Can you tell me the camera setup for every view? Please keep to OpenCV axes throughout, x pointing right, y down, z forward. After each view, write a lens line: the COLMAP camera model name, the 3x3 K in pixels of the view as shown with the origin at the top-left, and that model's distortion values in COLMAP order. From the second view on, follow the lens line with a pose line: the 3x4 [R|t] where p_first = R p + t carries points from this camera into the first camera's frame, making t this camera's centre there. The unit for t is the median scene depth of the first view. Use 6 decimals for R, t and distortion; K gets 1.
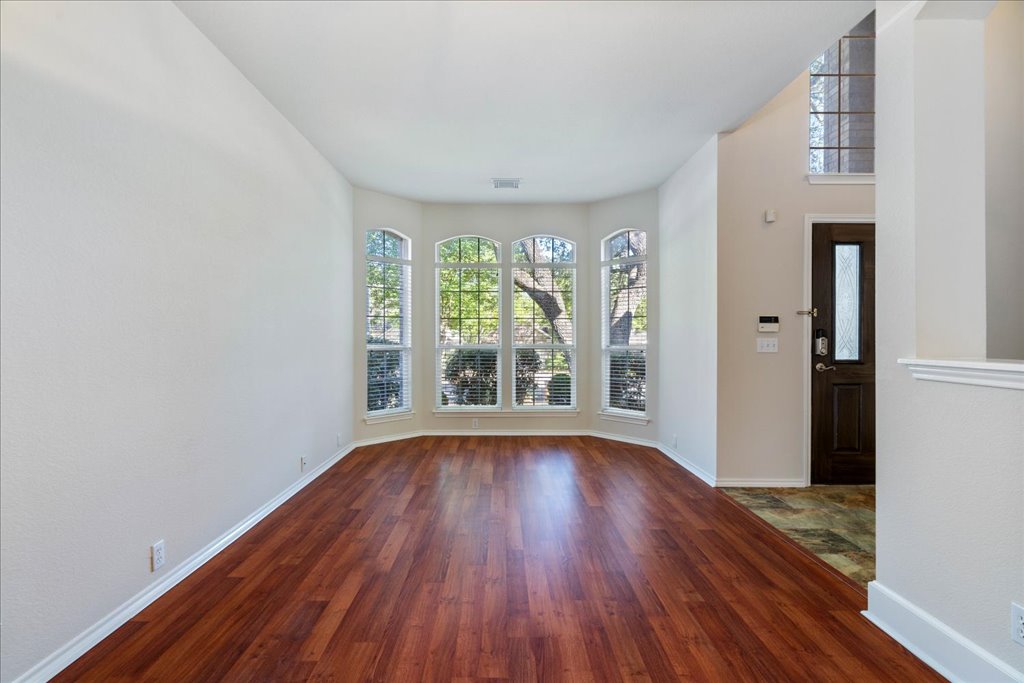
lens RADIAL K [[463.5, 0, 511.6], [0, 463.5, 336.5], [0, 0, 1]] dist [0.003456, 0.000727]
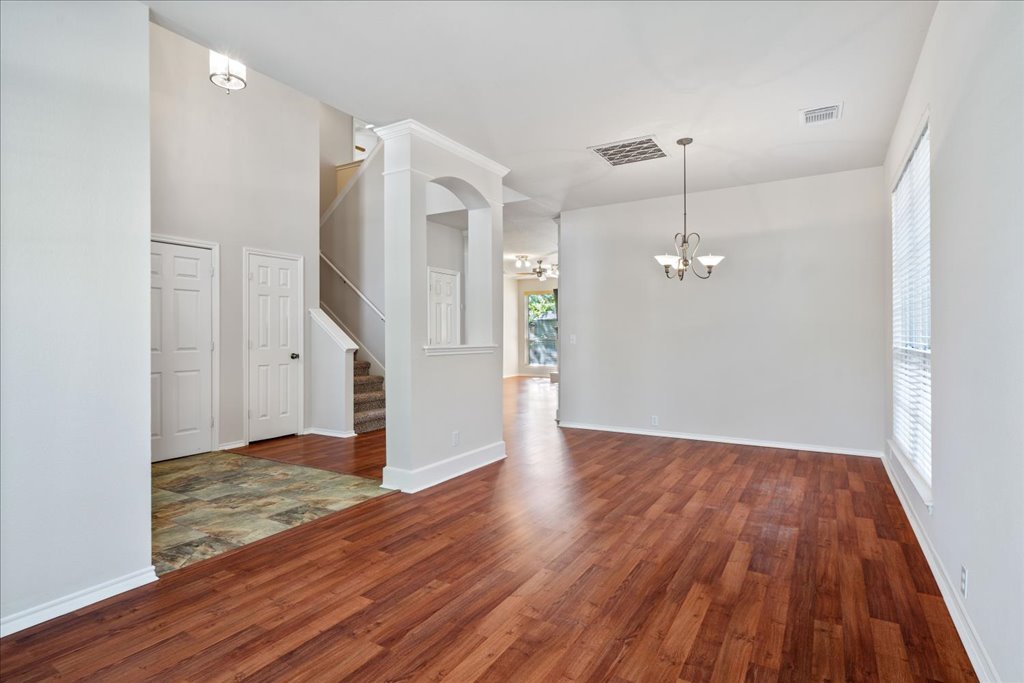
lens RADIAL K [[500.7, 0, 512.0], [0, 500.7, 341.5], [0, 0, 1]] dist [-0.000205, -0.000613]
pose [[-0.839365, -0.002877, 0.543560, -0.345466], [0.001301, 0.999972, 0.007302, 0.006383], [-0.543566, 0.006836, -0.839339, 1.406017]]
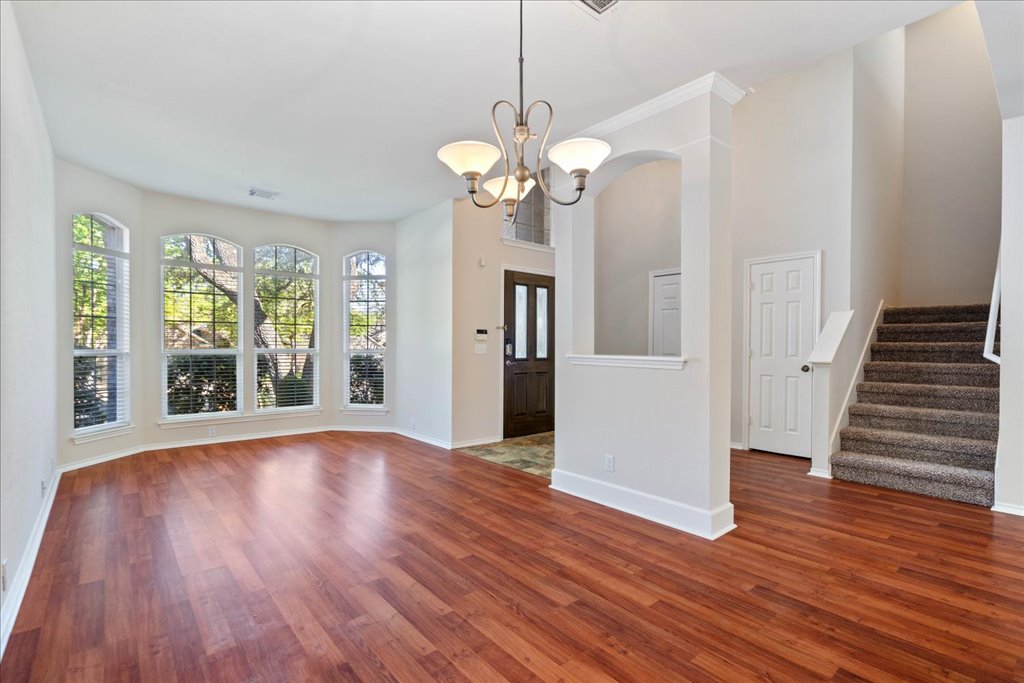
lens RADIAL K [[468.5, 0, 512.0], [0, 468.5, 341.5], [0, 0, 1]] dist [-0.000791, -0.000075]
pose [[0.767470, 0.008866, 0.641023, -0.366274], [-0.008179, 0.999958, -0.004038, 0.000092], [-0.641032, -0.002144, 0.767511, -0.233375]]
